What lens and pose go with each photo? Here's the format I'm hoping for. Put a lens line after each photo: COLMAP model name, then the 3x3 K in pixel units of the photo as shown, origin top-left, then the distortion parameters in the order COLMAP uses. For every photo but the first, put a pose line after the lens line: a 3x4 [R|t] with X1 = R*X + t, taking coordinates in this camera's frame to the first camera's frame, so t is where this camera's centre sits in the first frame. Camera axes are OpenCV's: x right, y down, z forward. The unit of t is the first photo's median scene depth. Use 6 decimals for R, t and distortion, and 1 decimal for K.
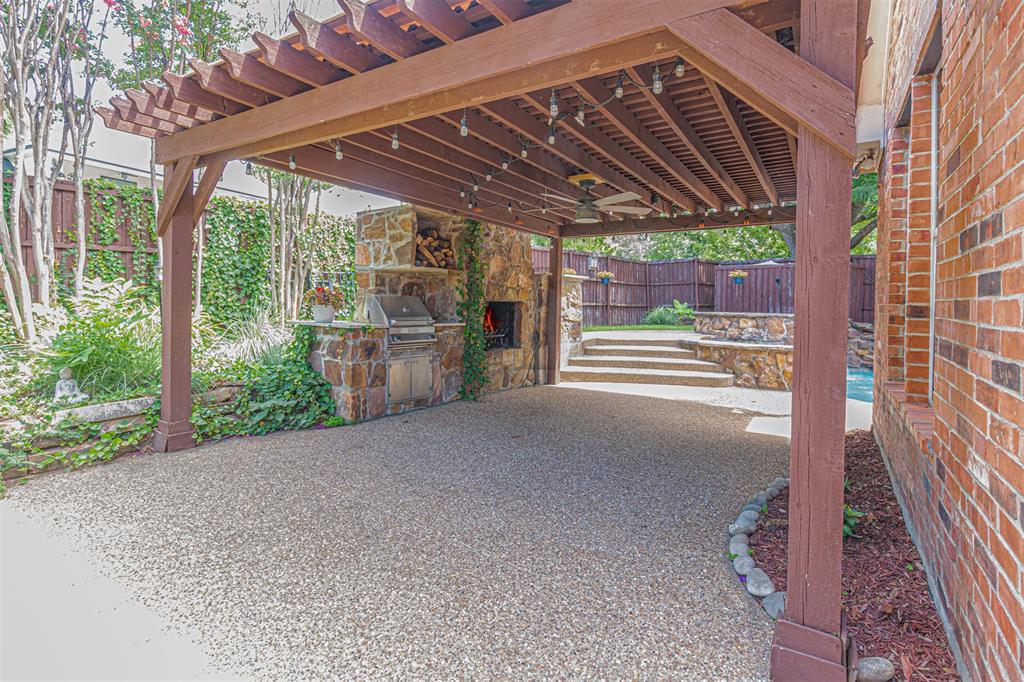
lens RADIAL K [[524.6, 0, 512.0], [0, 524.6, 341.0], [0, 0, 1]] dist [-0.002142, -0.000097]
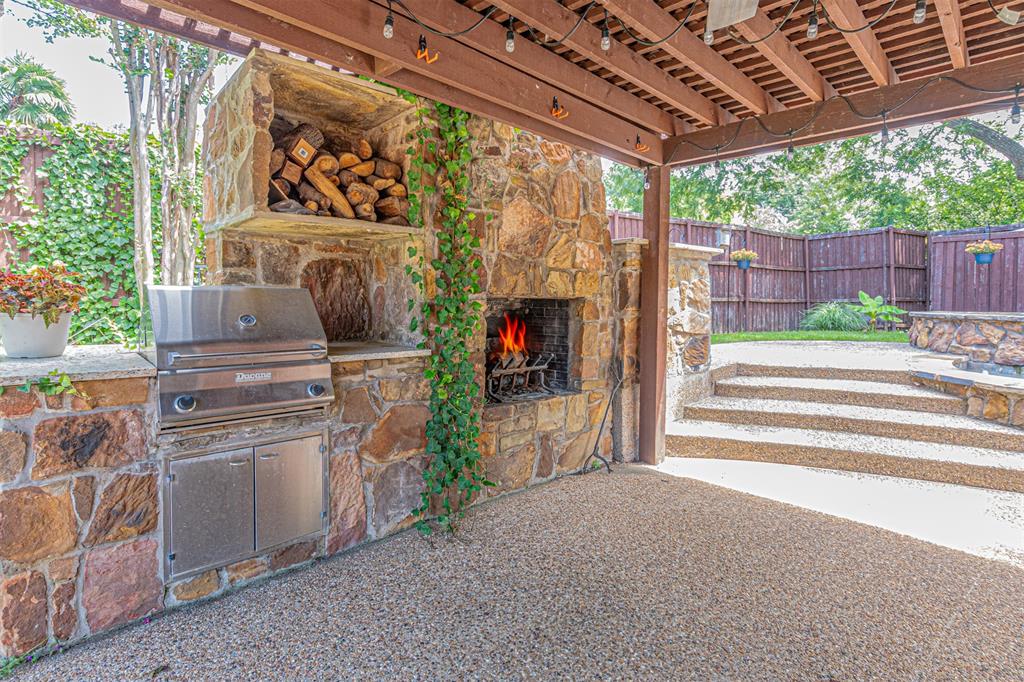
lens RADIAL K [[550.1, 0, 512.4], [0, 550.1, 326.7], [0, 0, 1]] dist [0.002067, 0.000479]
pose [[0.979957, 0.002020, -0.199197, 0.056241], [-0.006027, 0.999791, -0.019514, -0.037611], [0.199116, 0.020323, 0.979765, 0.482218]]
